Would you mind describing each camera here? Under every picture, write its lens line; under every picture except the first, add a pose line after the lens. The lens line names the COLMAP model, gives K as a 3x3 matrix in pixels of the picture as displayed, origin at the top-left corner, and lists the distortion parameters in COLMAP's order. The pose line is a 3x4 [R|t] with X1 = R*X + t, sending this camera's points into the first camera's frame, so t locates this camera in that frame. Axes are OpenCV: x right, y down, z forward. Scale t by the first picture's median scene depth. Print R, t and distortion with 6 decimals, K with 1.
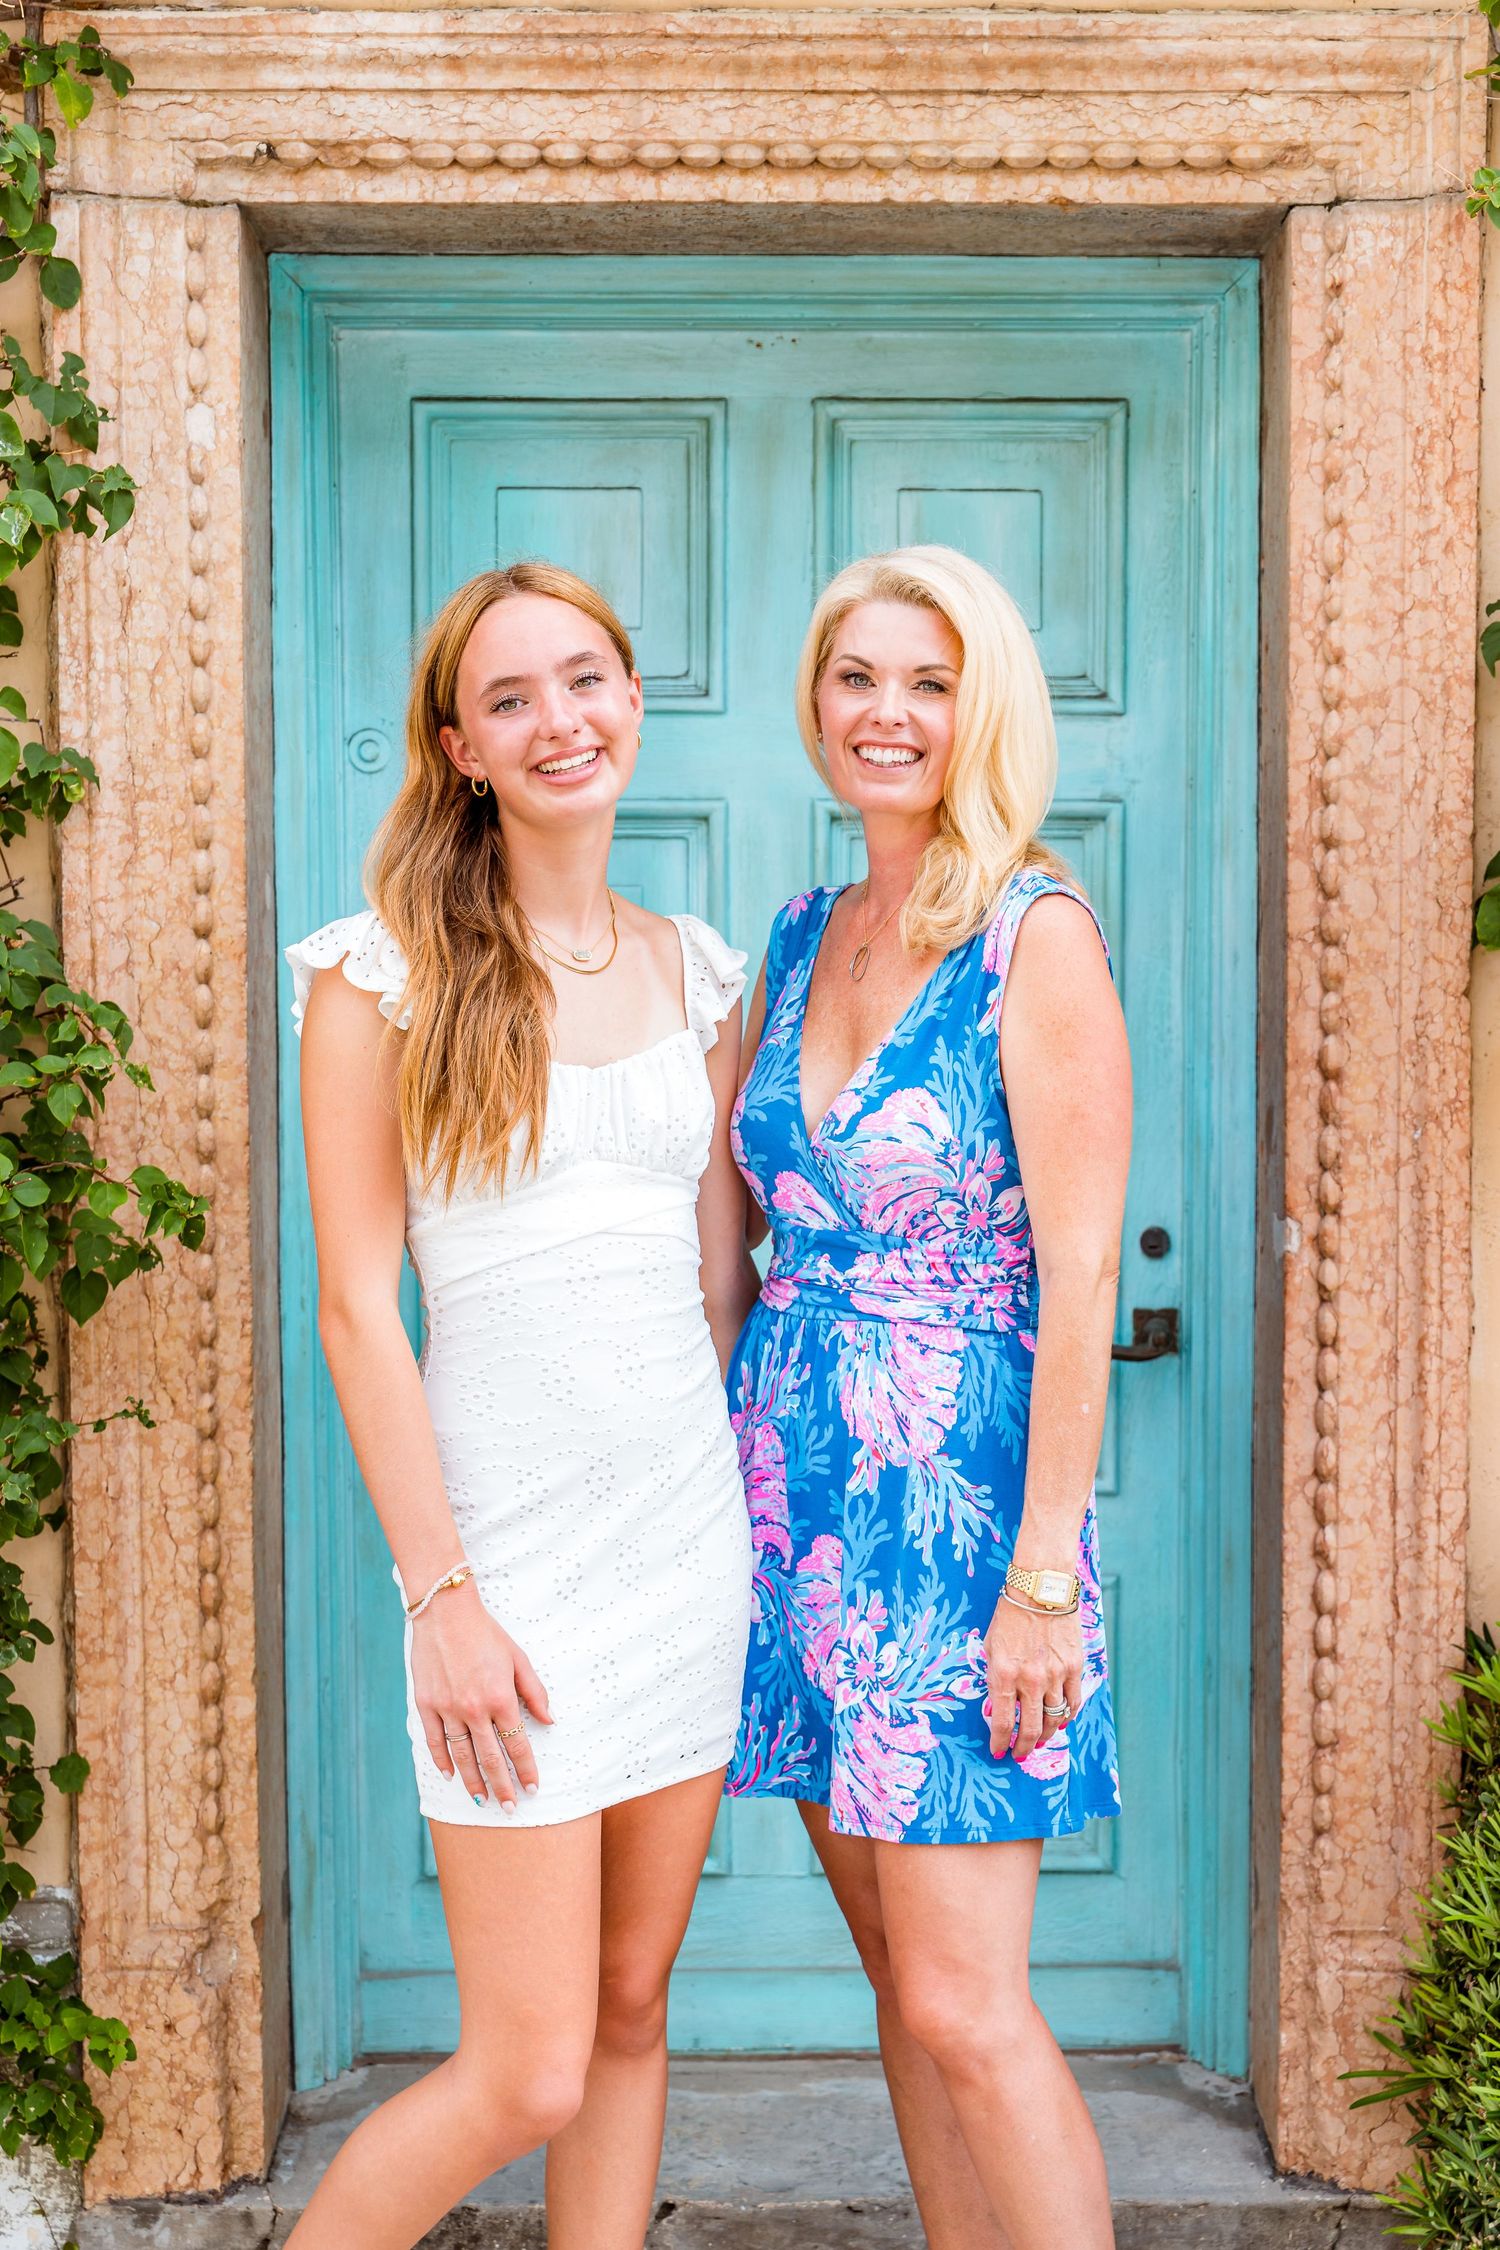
lens RADIAL K [[3000.5, 0, 755.8], [0, 3000.5, 1121.5], [0, 0, 1]] dist [-0.020990, 0.000000]
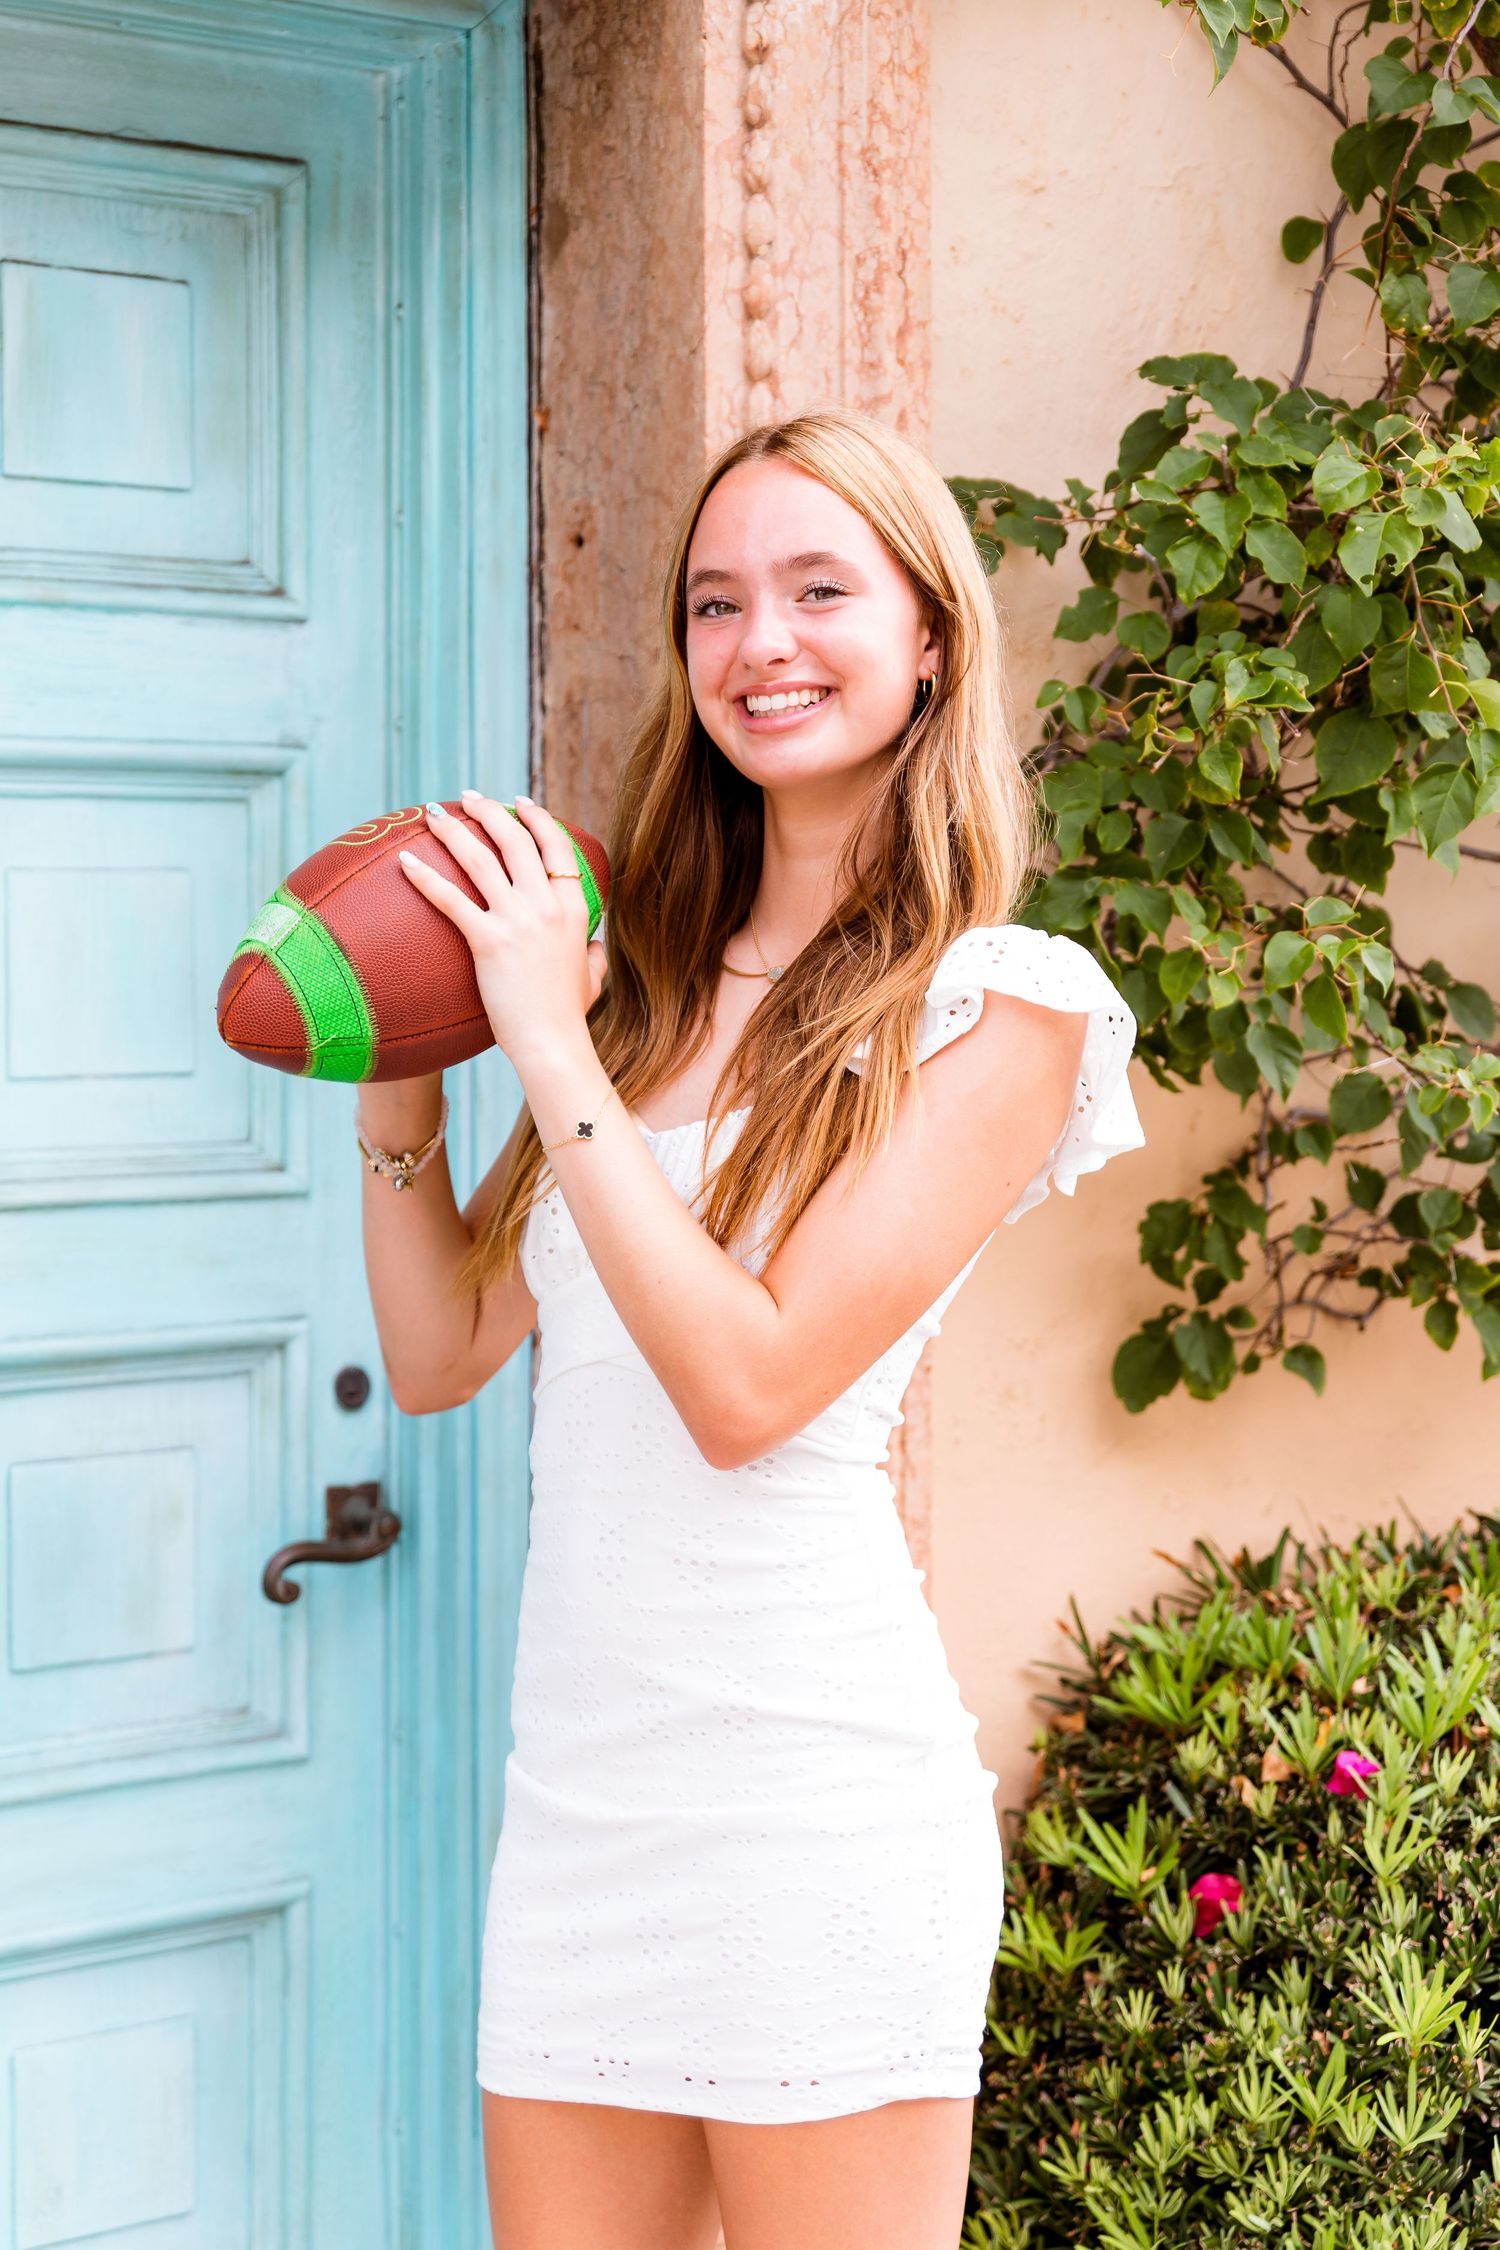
lens RADIAL K [[4066.2, 0, 745.9], [0, 4066.2, 1115.2], [0, 0, 1]] dist [-0.009406, 0.000000]
pose [[0.784601, -0.030680, 0.619241, -0.411720], [0.037013, 0.999311, 0.002613, -0.023664], [-0.618895, 0.020870, 0.785196, 0.230216]]
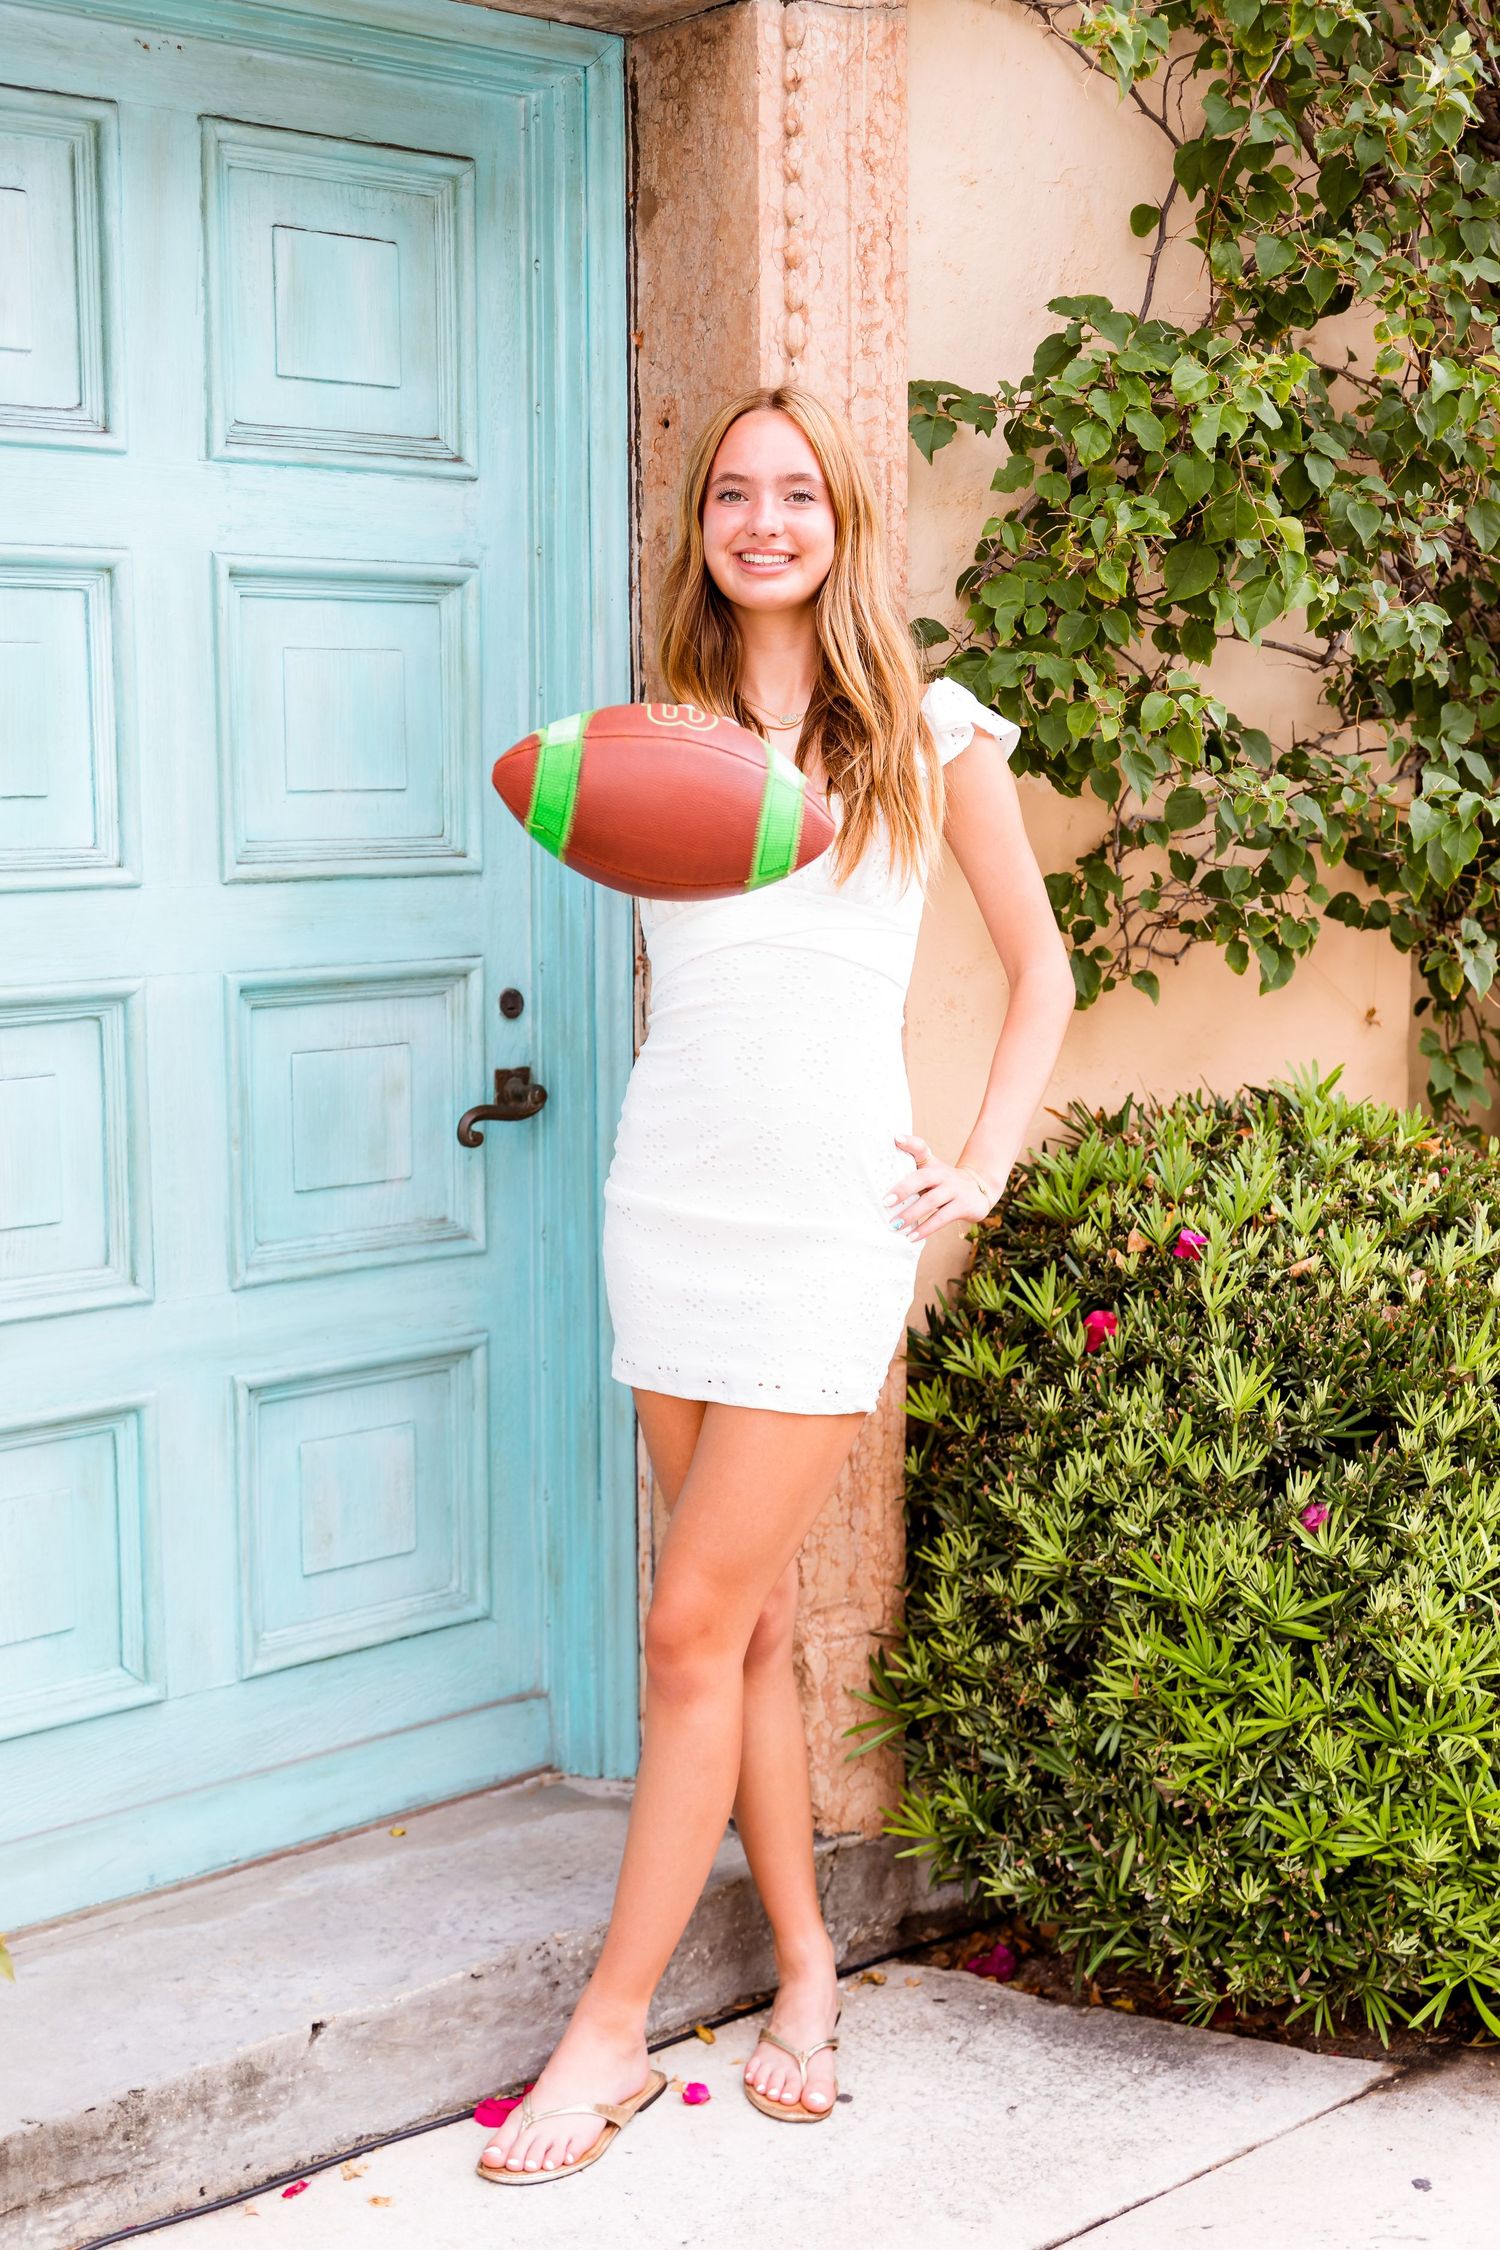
lens RADIAL K [[2906.4, 0, 757.5], [0, 2906.4, 1145.7], [0, 0, 1]] dist [-0.025911, 0.000000]
pose [[0.749138, -0.092859, 0.655874, -0.507373], [0.042102, 0.994798, 0.092756, 0.000033], [-0.661075, -0.041873, 0.749150, 0.219268]]
